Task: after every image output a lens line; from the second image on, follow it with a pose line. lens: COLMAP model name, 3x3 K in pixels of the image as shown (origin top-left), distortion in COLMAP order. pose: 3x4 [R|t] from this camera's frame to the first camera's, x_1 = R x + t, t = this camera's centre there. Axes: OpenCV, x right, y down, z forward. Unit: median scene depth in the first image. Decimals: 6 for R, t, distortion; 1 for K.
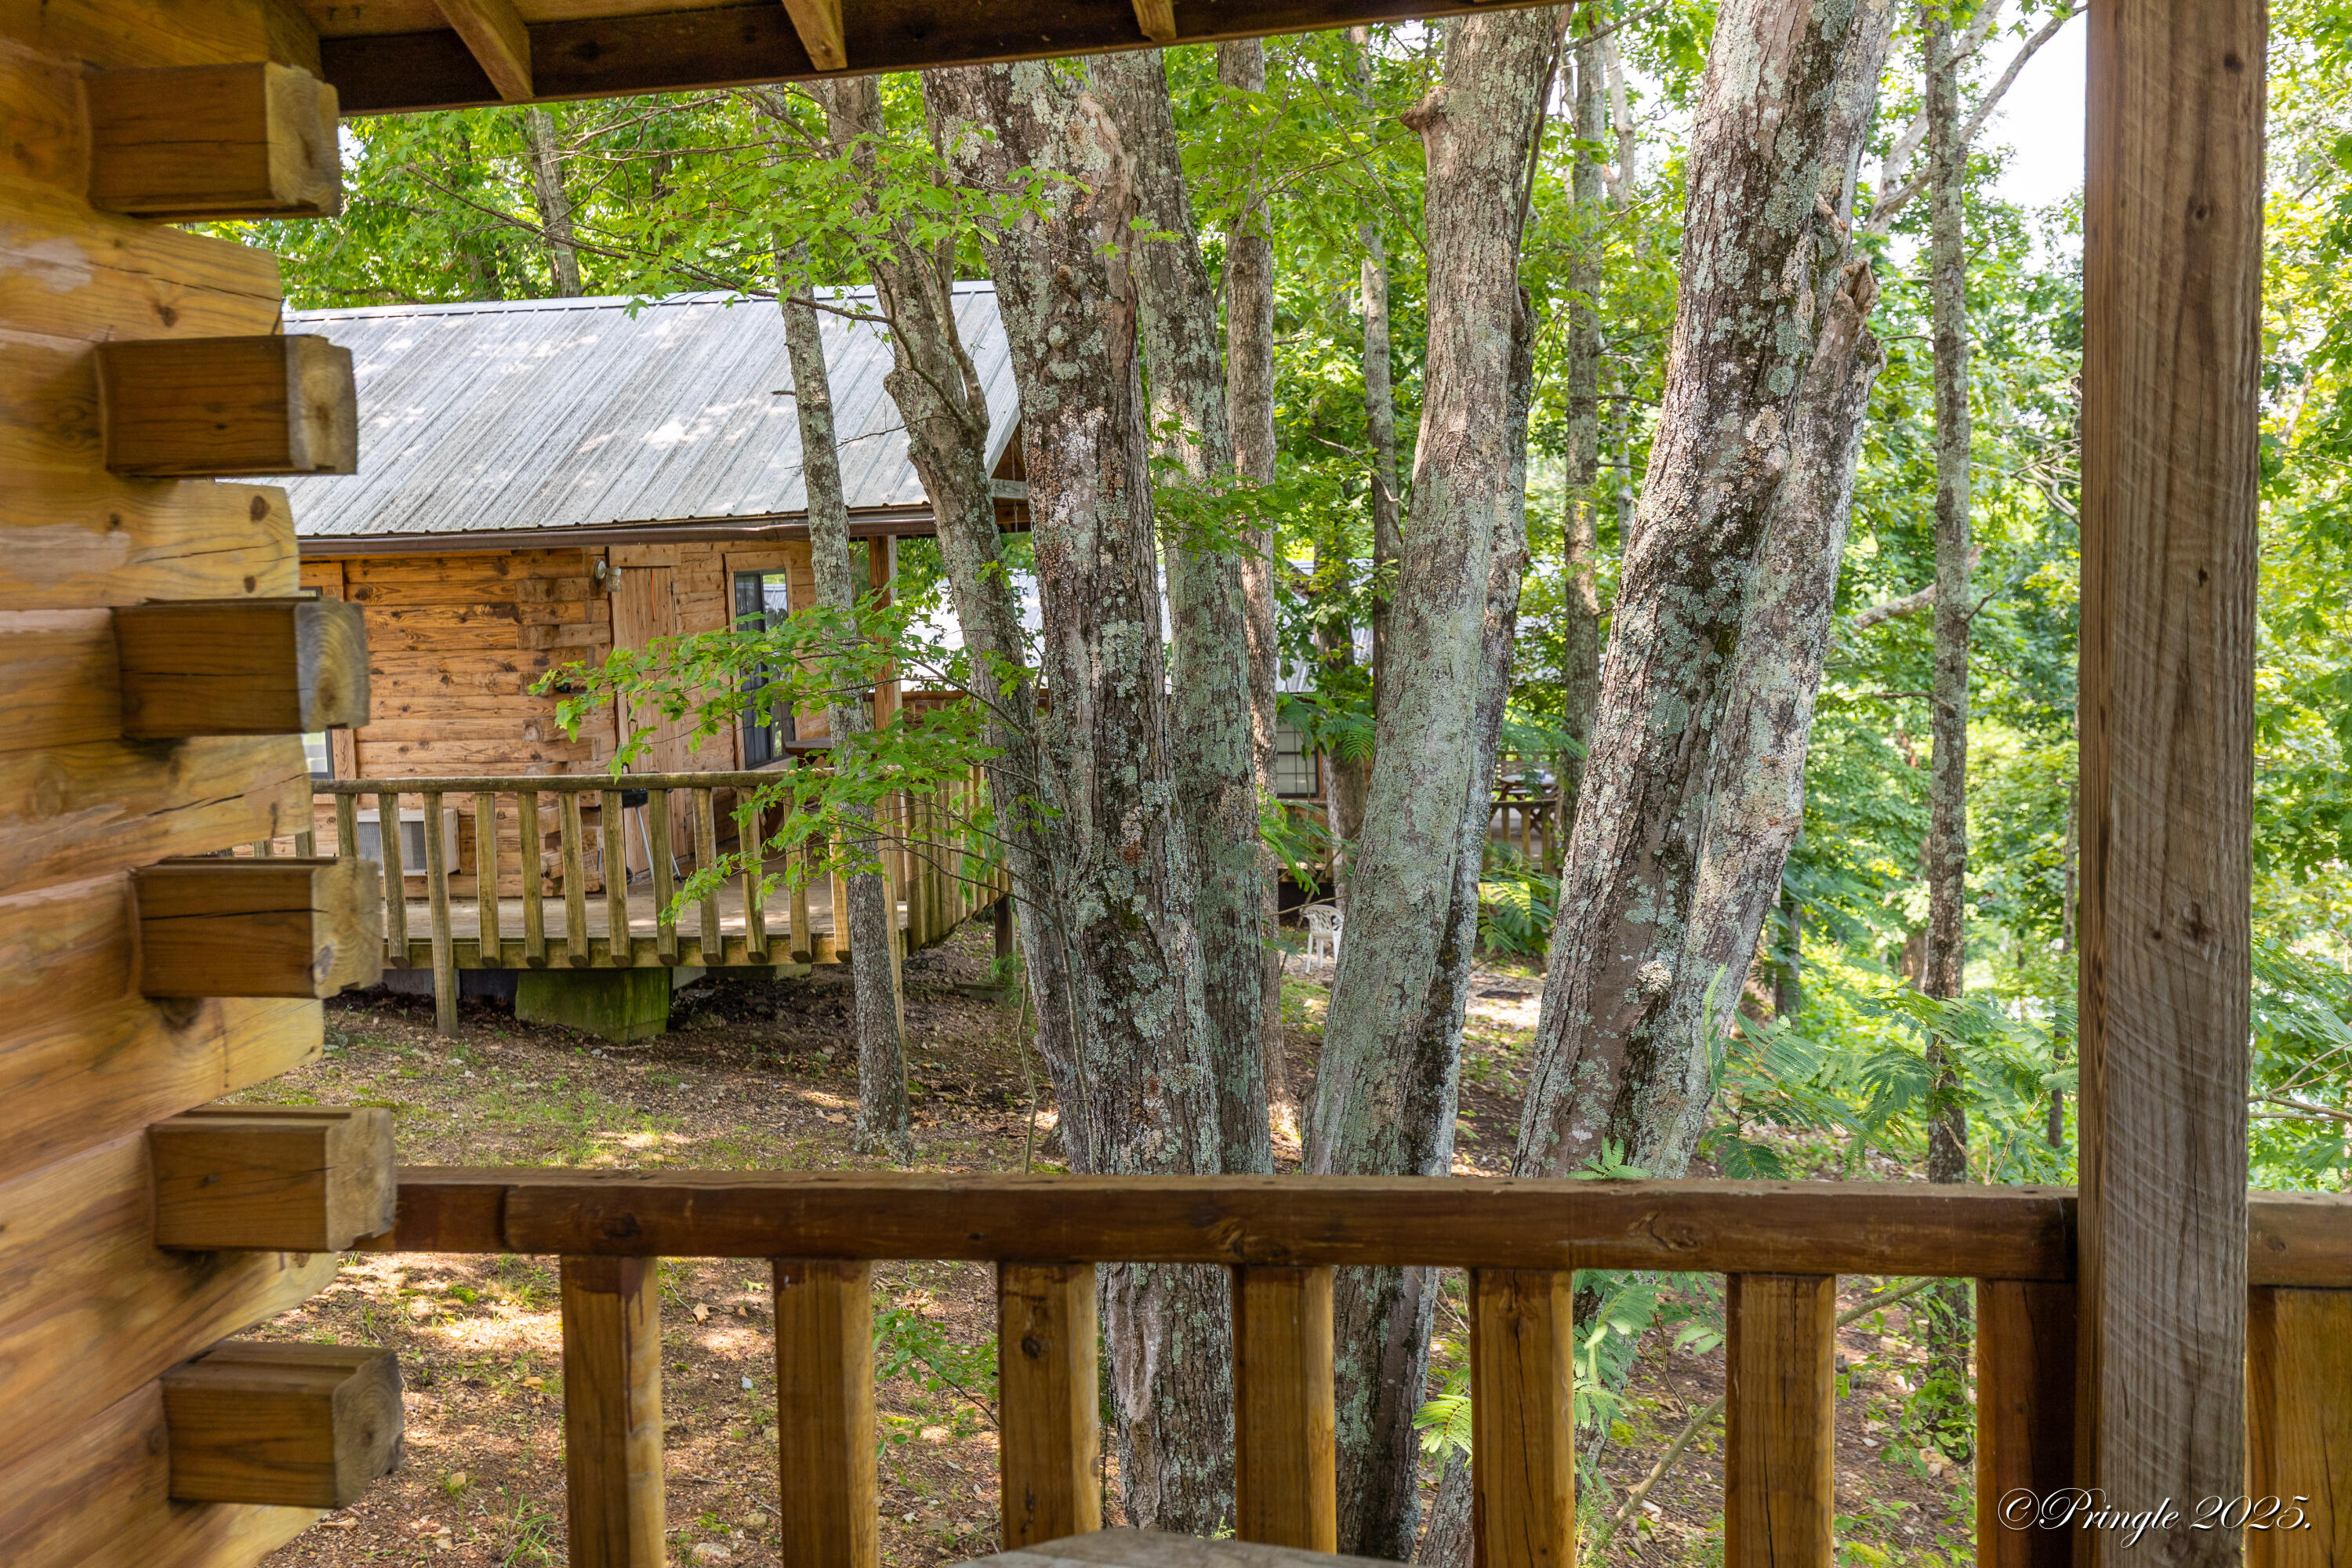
lens RADIAL K [[2391.8, 0, 1176.0], [0, 2391.8, 784.0], [0, 0, 1]] dist [0.003820, 0.001111]
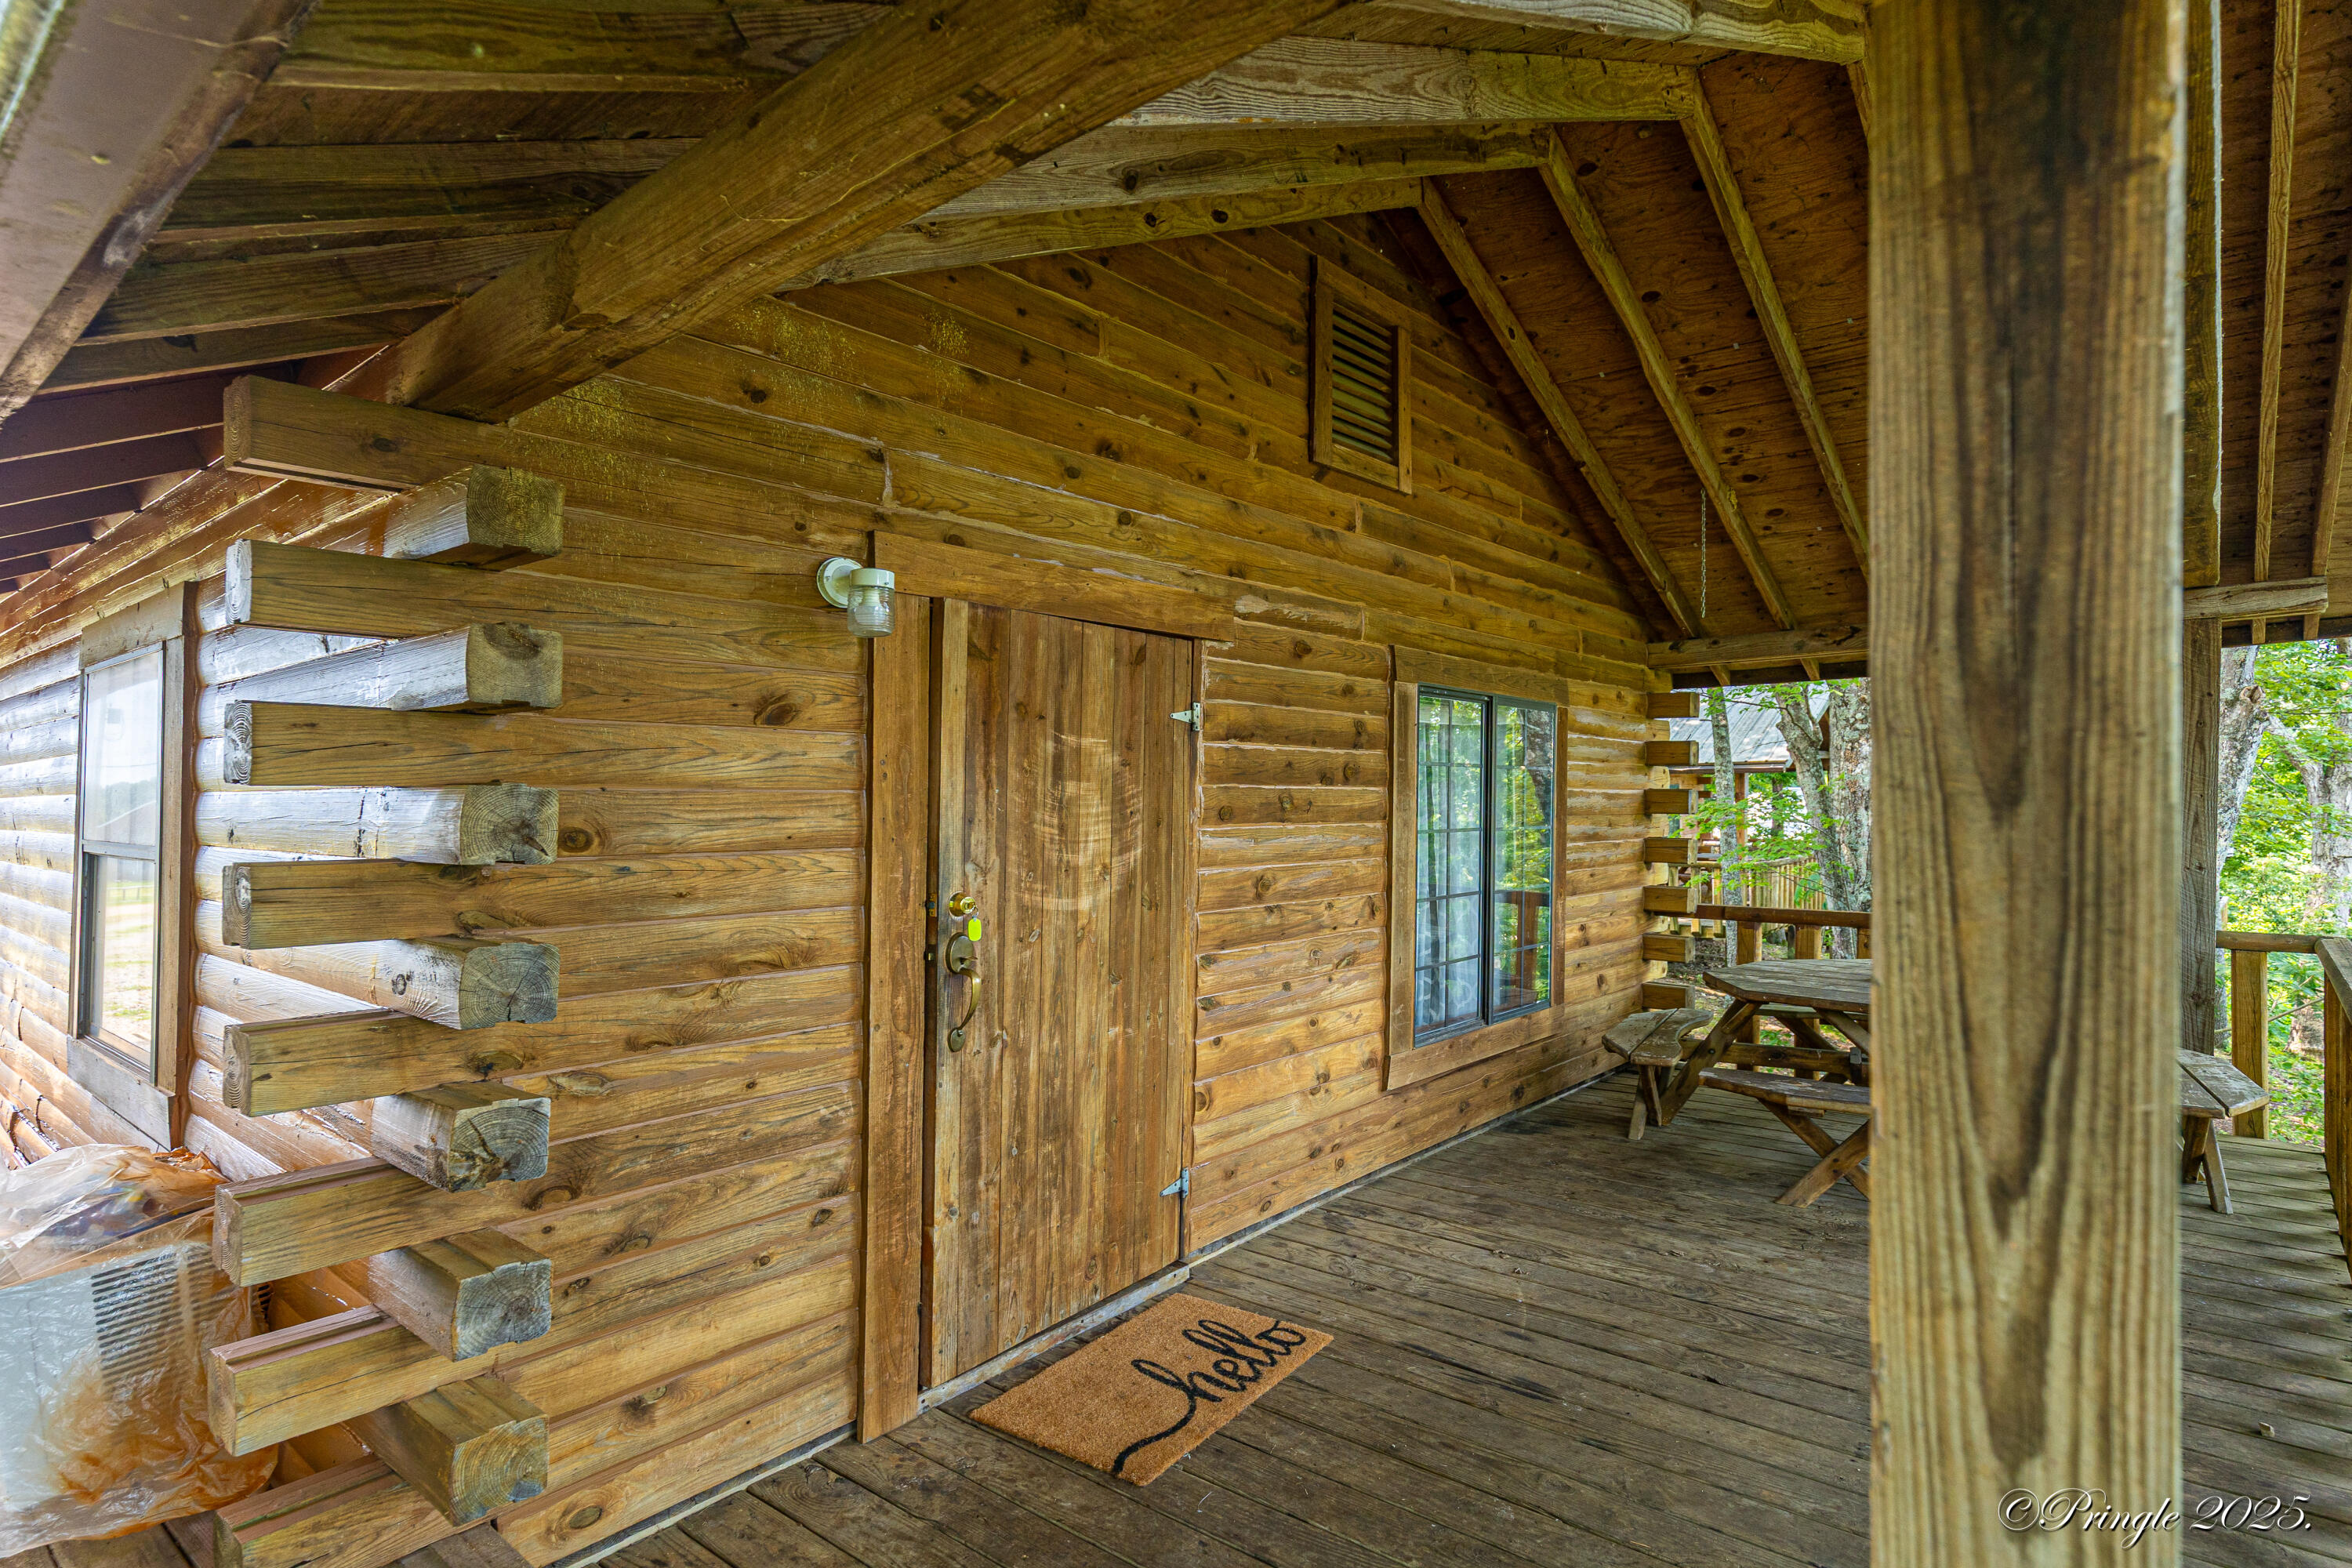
lens RADIAL K [[774.7, 0, 1176.0], [0, 774.7, 784.0], [0, 0, 1]] dist [-0.000200, -0.000067]
pose [[0.729459, 0.026434, -0.683514, -0.014323], [-0.084090, 0.995139, -0.051256, 0.091557], [0.678836, 0.094866, 0.728136, -0.986690]]
